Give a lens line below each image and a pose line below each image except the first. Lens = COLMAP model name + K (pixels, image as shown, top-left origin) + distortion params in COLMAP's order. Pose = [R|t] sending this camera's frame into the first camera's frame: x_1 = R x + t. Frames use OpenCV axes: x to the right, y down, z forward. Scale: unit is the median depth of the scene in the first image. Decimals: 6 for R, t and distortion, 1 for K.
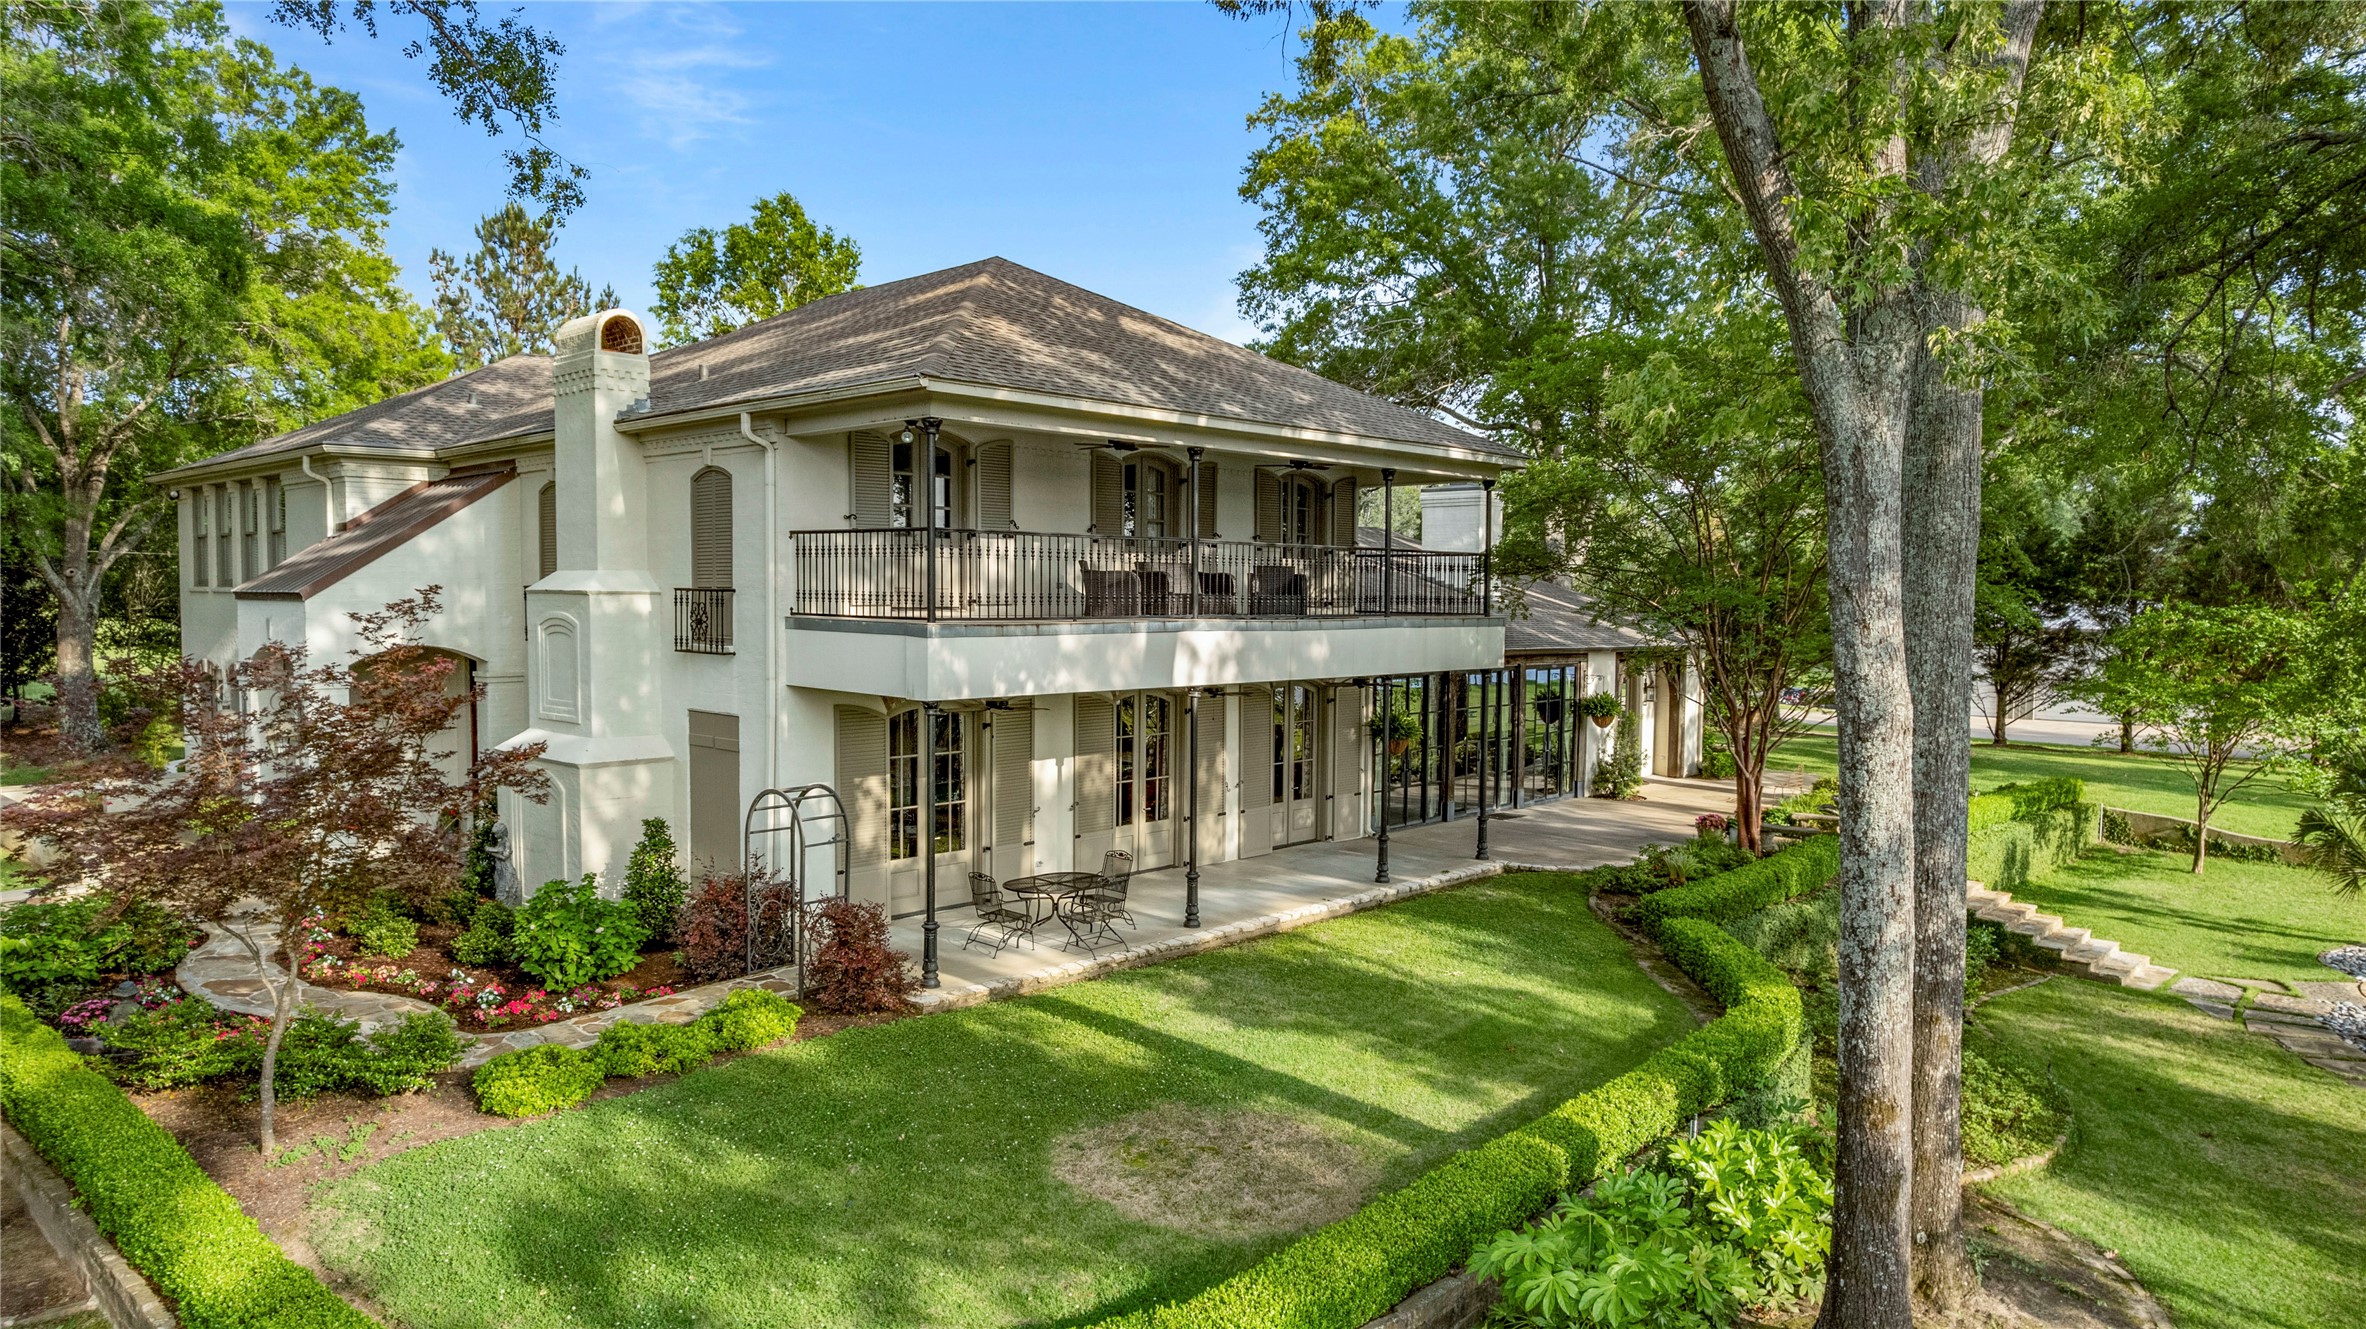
lens RADIAL K [[1545.8, 0, 1185.6], [0, 1545.8, 616.4], [0, 0, 1]] dist [-0.063327, 0.059672]
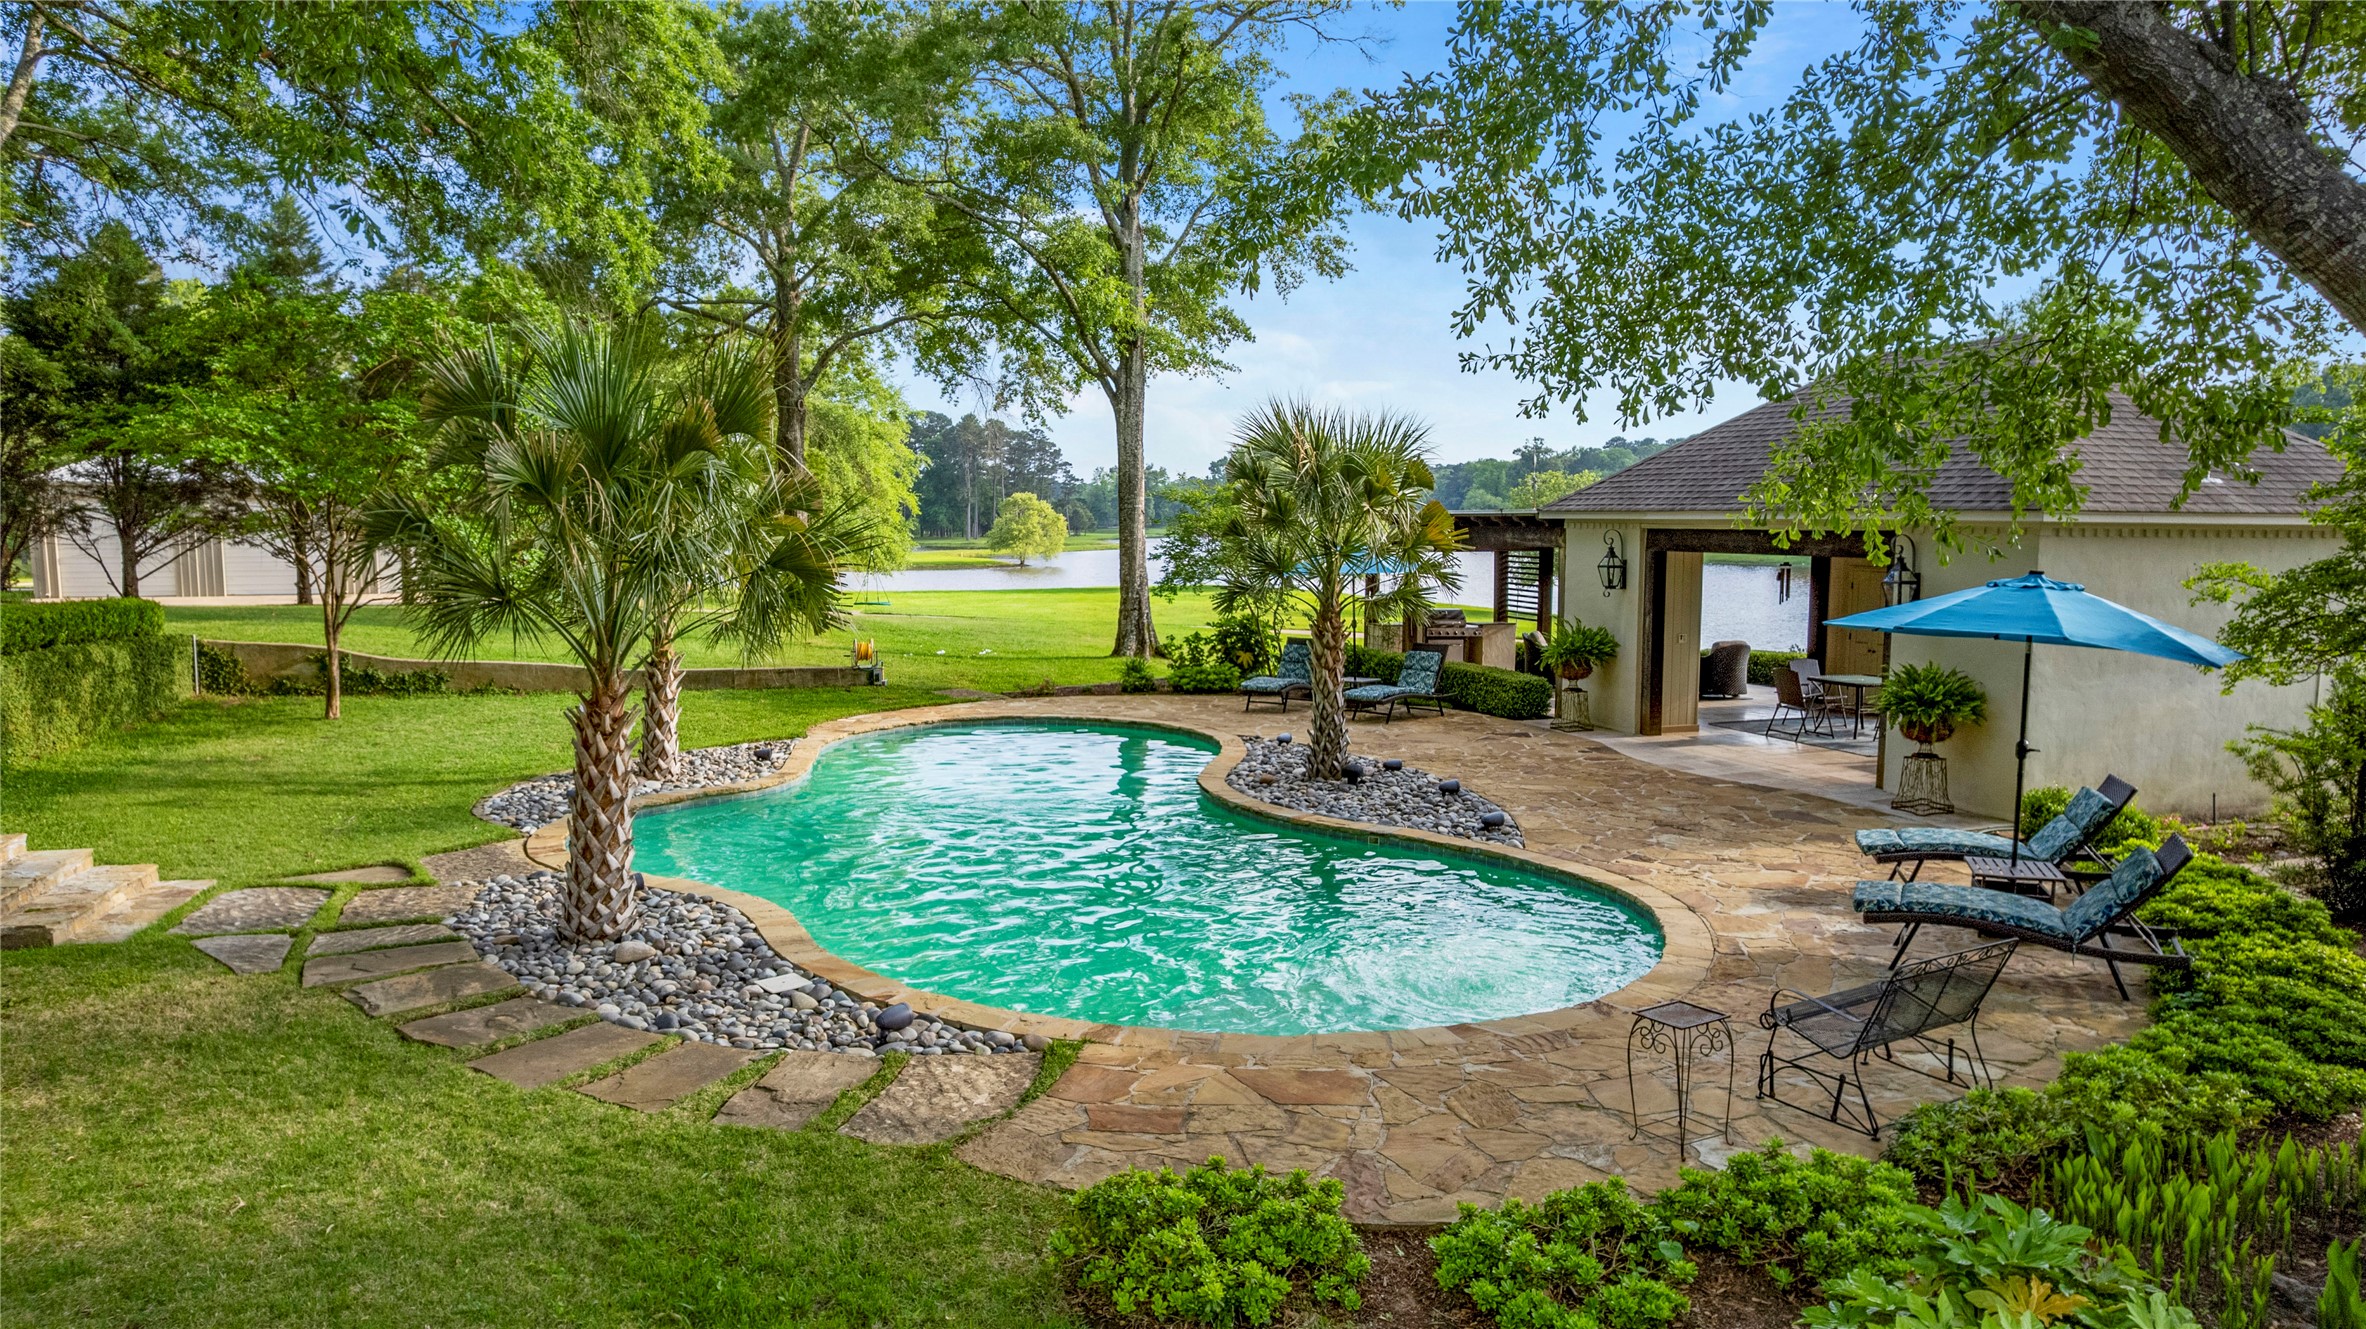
lens RADIAL K [[1545.8, 0, 1185.6], [0, 1545.8, 616.4], [0, 0, 1]] dist [-0.063327, 0.059672]
pose [[0.507901, -0.064923, 0.858966, 0.285195], [0.019539, 0.997768, 0.063860, 0.087908], [-0.861194, -0.015651, 0.508035, 0.344807]]
